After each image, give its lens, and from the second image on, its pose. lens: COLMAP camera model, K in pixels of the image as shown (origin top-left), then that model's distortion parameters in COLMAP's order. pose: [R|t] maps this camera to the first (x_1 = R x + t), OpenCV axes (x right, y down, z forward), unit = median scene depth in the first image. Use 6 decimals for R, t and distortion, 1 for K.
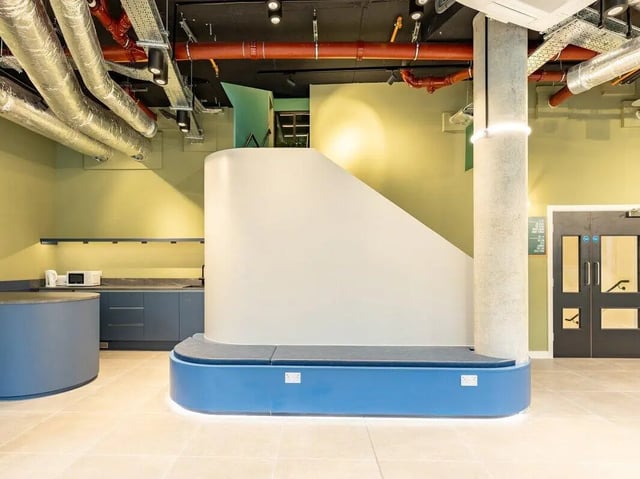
lens RADIAL K [[508.9, 0, 320.5], [0, 508.9, 251.4], [0, 0, 1]] dist [-0.002315, 0.002703]
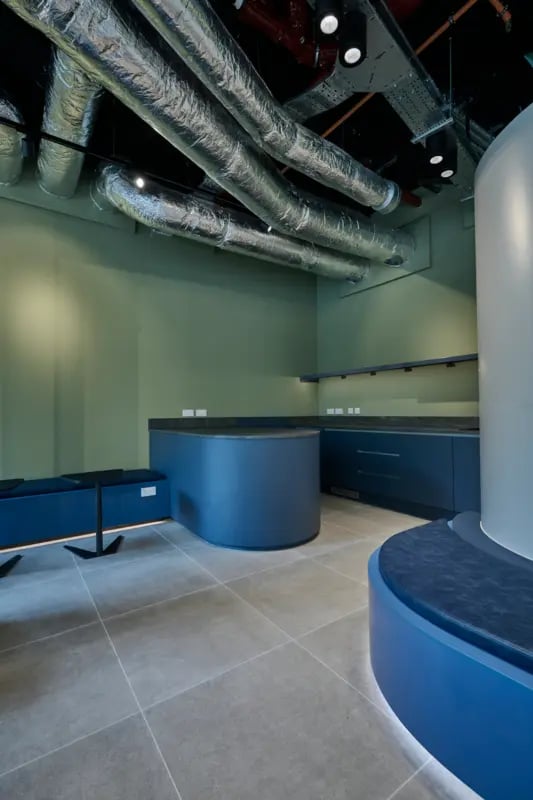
lens RADIAL K [[343.2, 0, 210.9], [0, 343.2, 409.6], [0, 0, 1]] dist [0.000927, -0.000838]
pose [[0.512439, -0.013033, -0.858625, -0.058830], [0.020559, 0.999784, -0.002906, 0.041134], [0.858478, -0.016163, 0.512596, 0.521230]]
